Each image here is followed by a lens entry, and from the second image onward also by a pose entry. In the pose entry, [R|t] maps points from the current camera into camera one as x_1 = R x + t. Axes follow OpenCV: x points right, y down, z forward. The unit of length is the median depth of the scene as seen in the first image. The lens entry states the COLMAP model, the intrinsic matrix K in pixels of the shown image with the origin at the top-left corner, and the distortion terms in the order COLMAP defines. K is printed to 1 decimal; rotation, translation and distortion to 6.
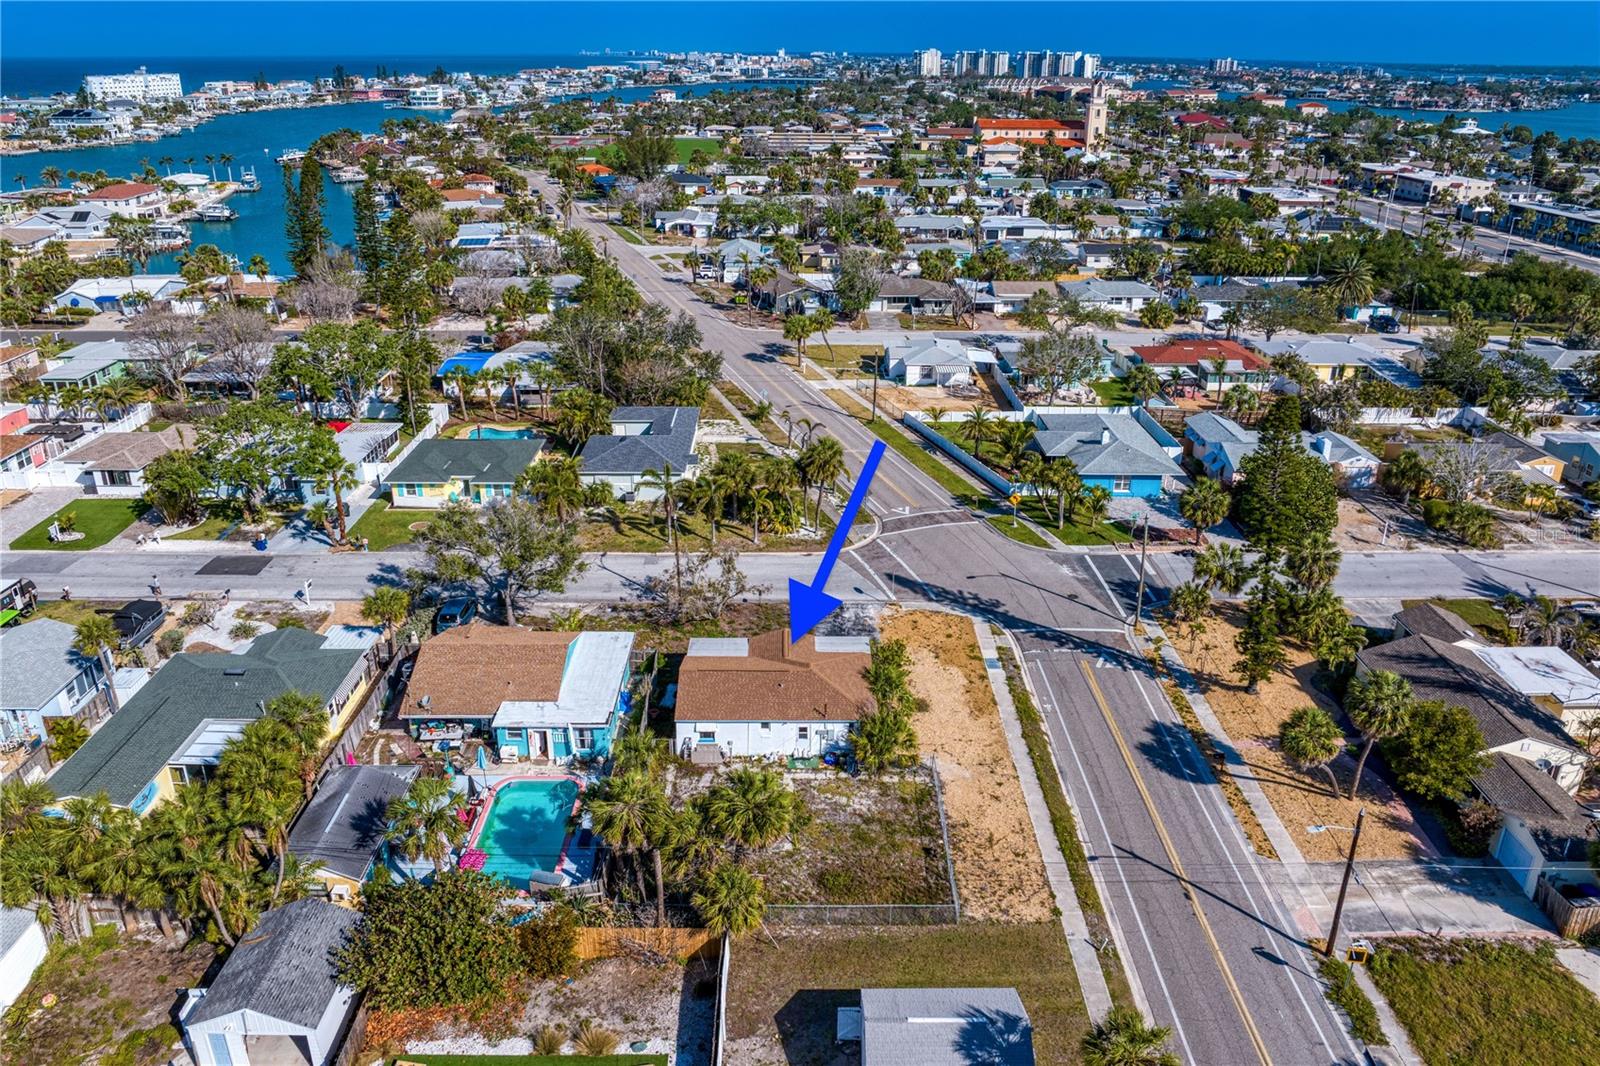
lens RADIAL K [[1131.1, 0, 808.9], [0, 1131.1, 490.9], [0, 0, 1]] dist [-0.035993, -0.002418]
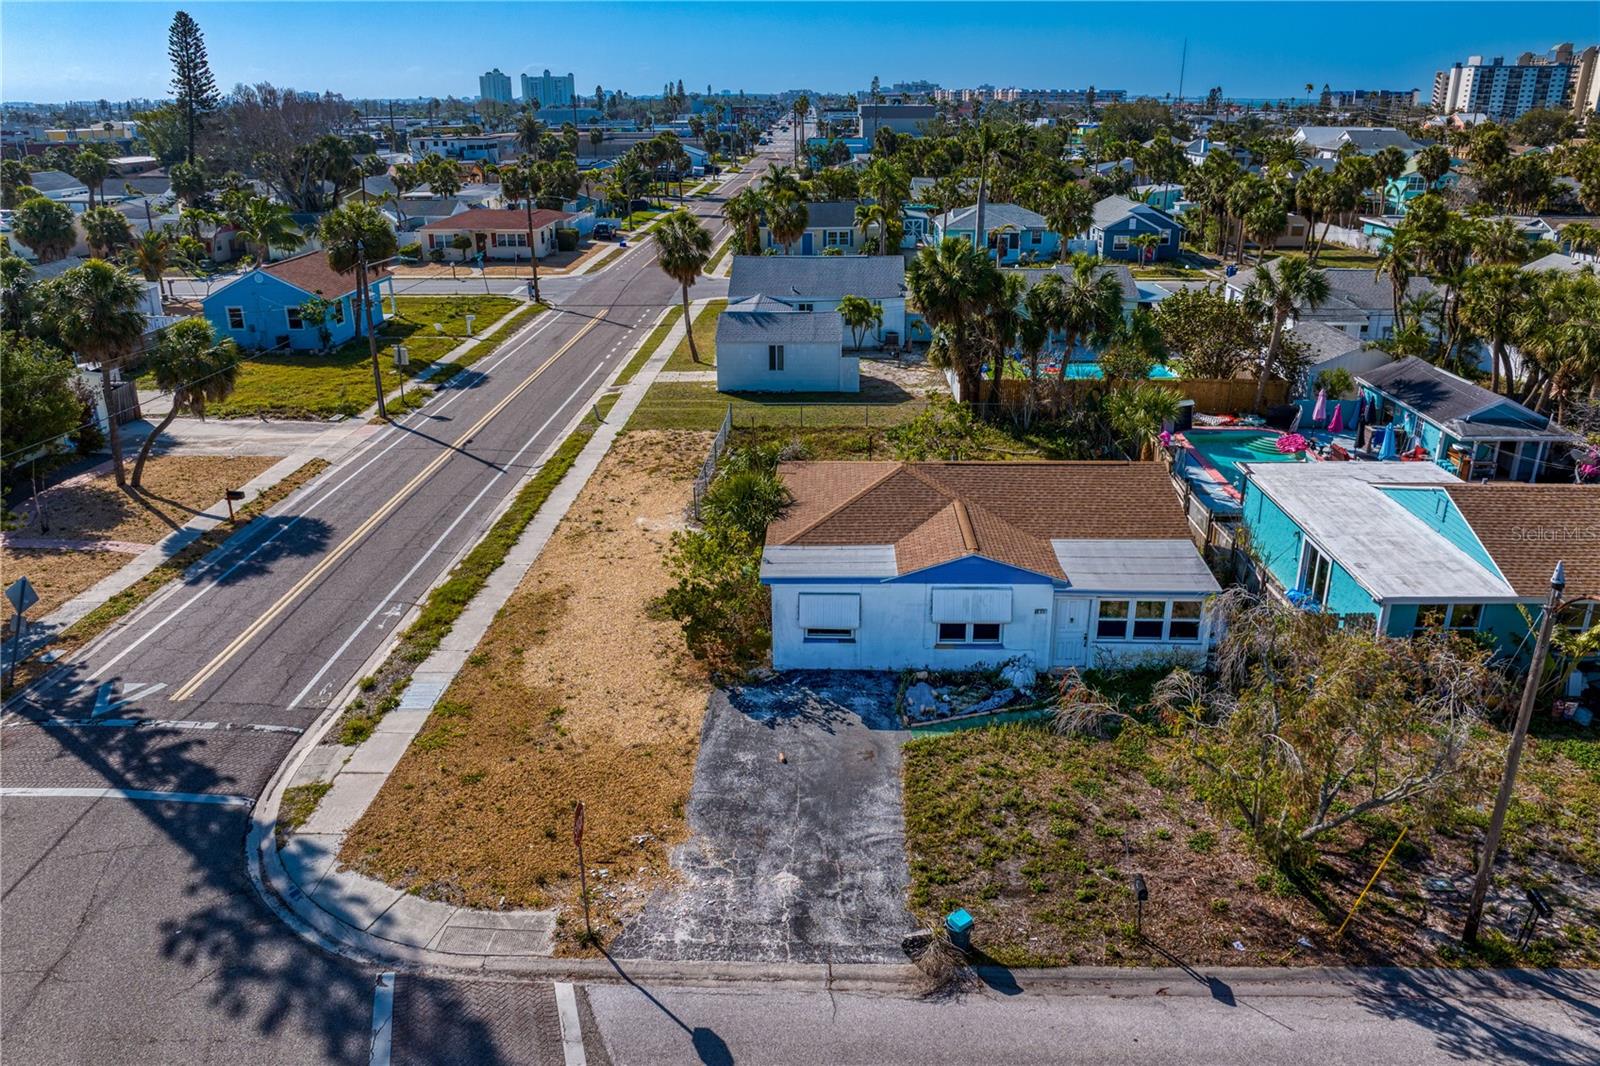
lens RADIAL K [[1132.0, 0, 808.7], [0, 1132.0, 492.1], [0, 0, 1]] dist [-0.040766, 0.003270]
pose [[-0.999274, -0.016713, 0.034250, 0.019818], [0.009664, 0.758218, 0.651929, -0.125227], [-0.036865, 0.651787, -0.757506, 1.093935]]
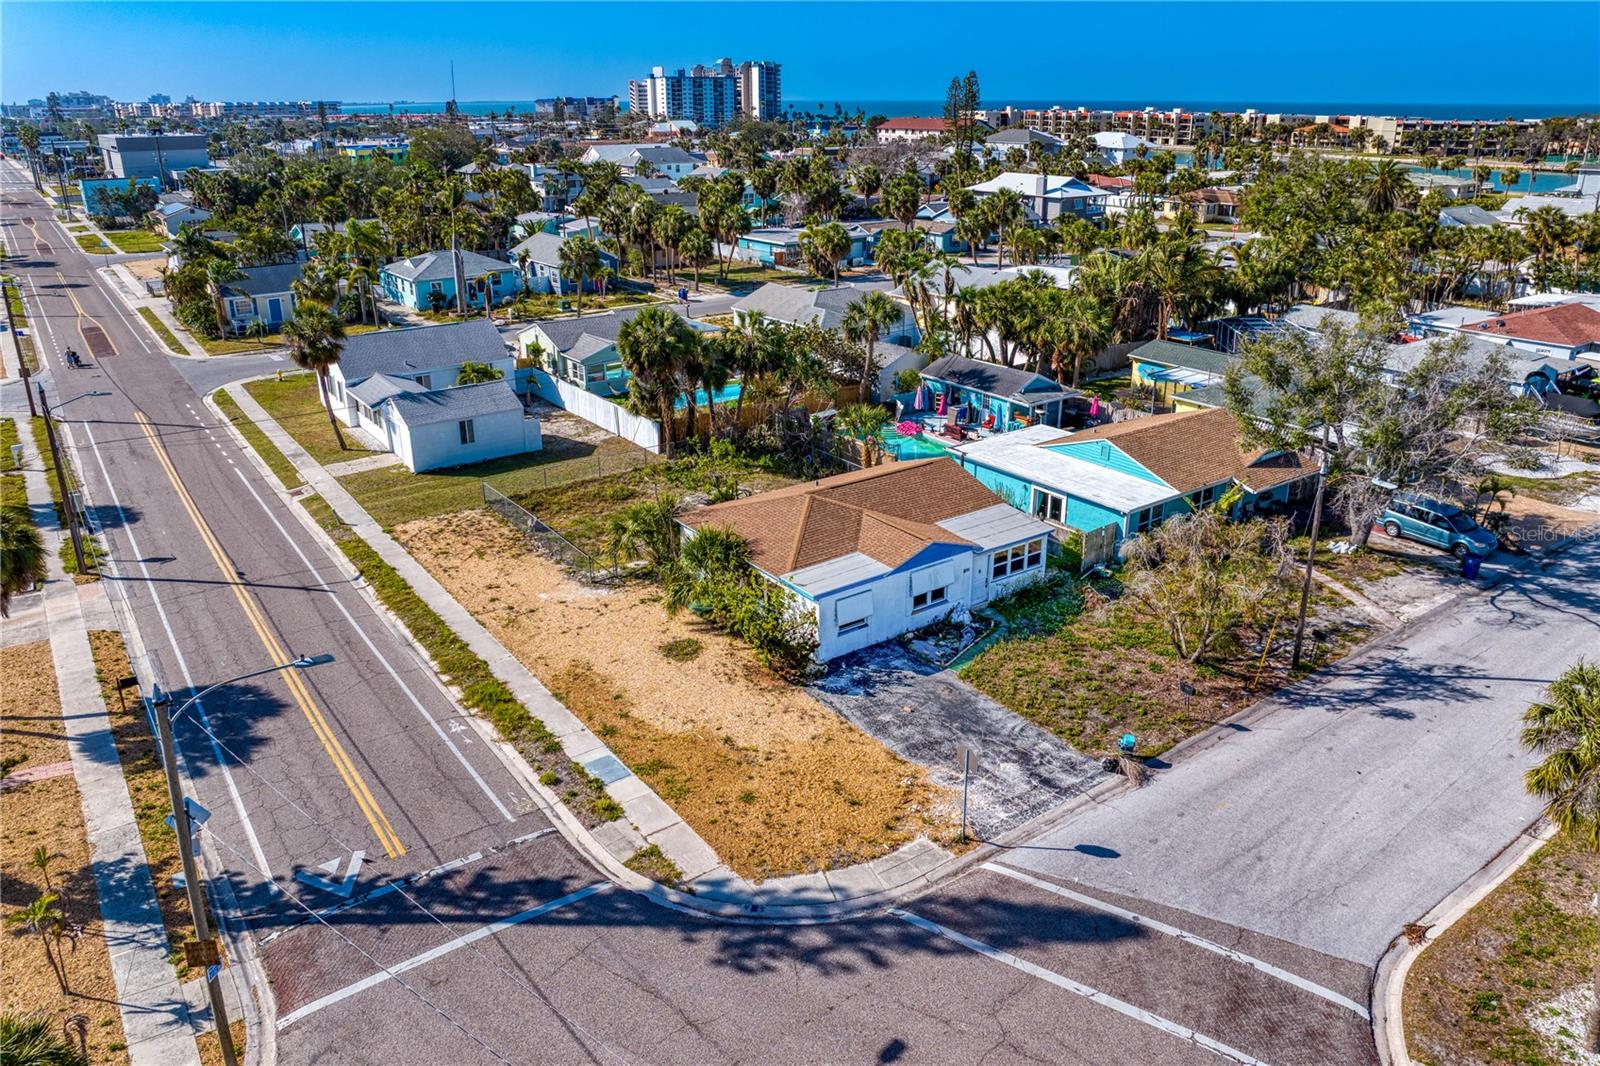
lens RADIAL K [[1130.1, 0, 809.3], [0, 1130.1, 493.3], [0, 0, 1]] dist [-0.034304, -0.006303]
pose [[-0.814003, 0.188136, -0.549549, 0.281840], [-0.213605, 0.782848, 0.584399, -0.177900], [0.540160, 0.593089, -0.597054, 1.096935]]
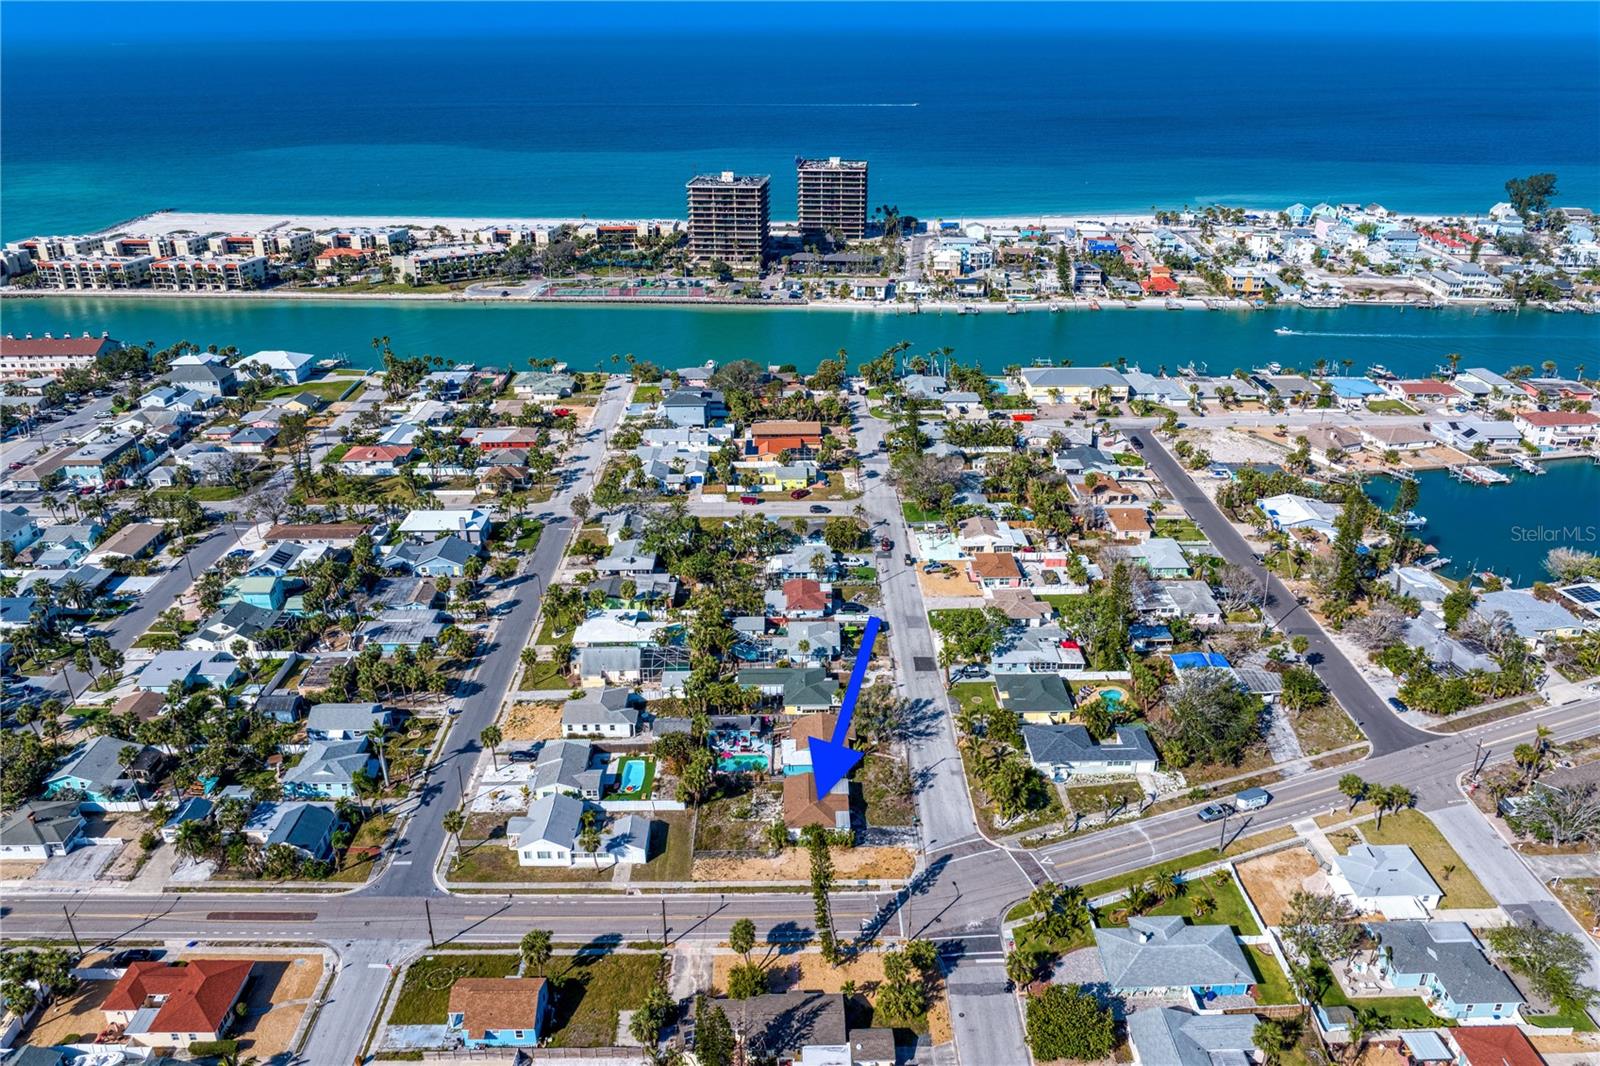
lens RADIAL K [[1128.1, 0, 808.5], [0, 1128.1, 497.5], [0, 0, 1]] dist [-0.037799, -0.001779]
pose [[0.006187, 0.386201, -0.922394, 1.601026], [-0.362283, 0.860613, 0.357904, -1.036450], [0.932047, 0.331954, 0.145239, 0.324982]]
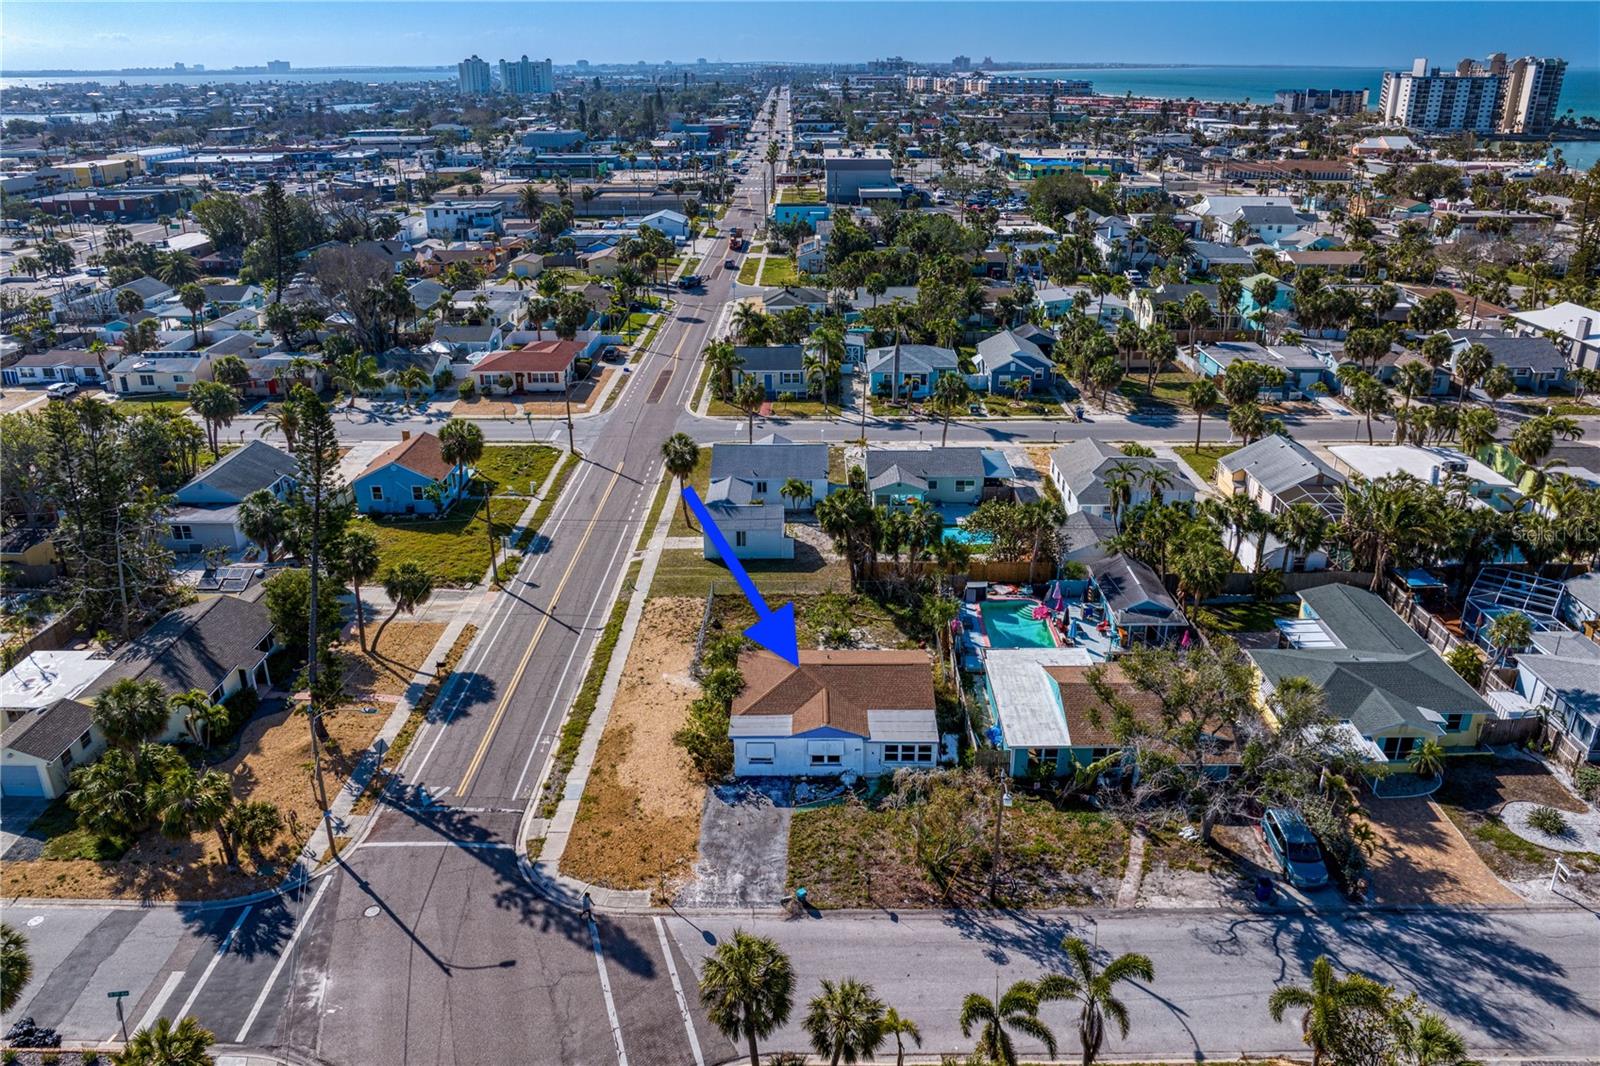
lens RADIAL K [[1131.1, 0, 808.9], [0, 1131.1, 490.9], [0, 0, 1]] dist [-0.035993, -0.002418]
pose [[-0.999819, -0.011554, 0.015138, -0.015773], [0.001641, 0.739663, 0.672976, -0.493878], [-0.018973, 0.672879, -0.739510, 1.287828]]
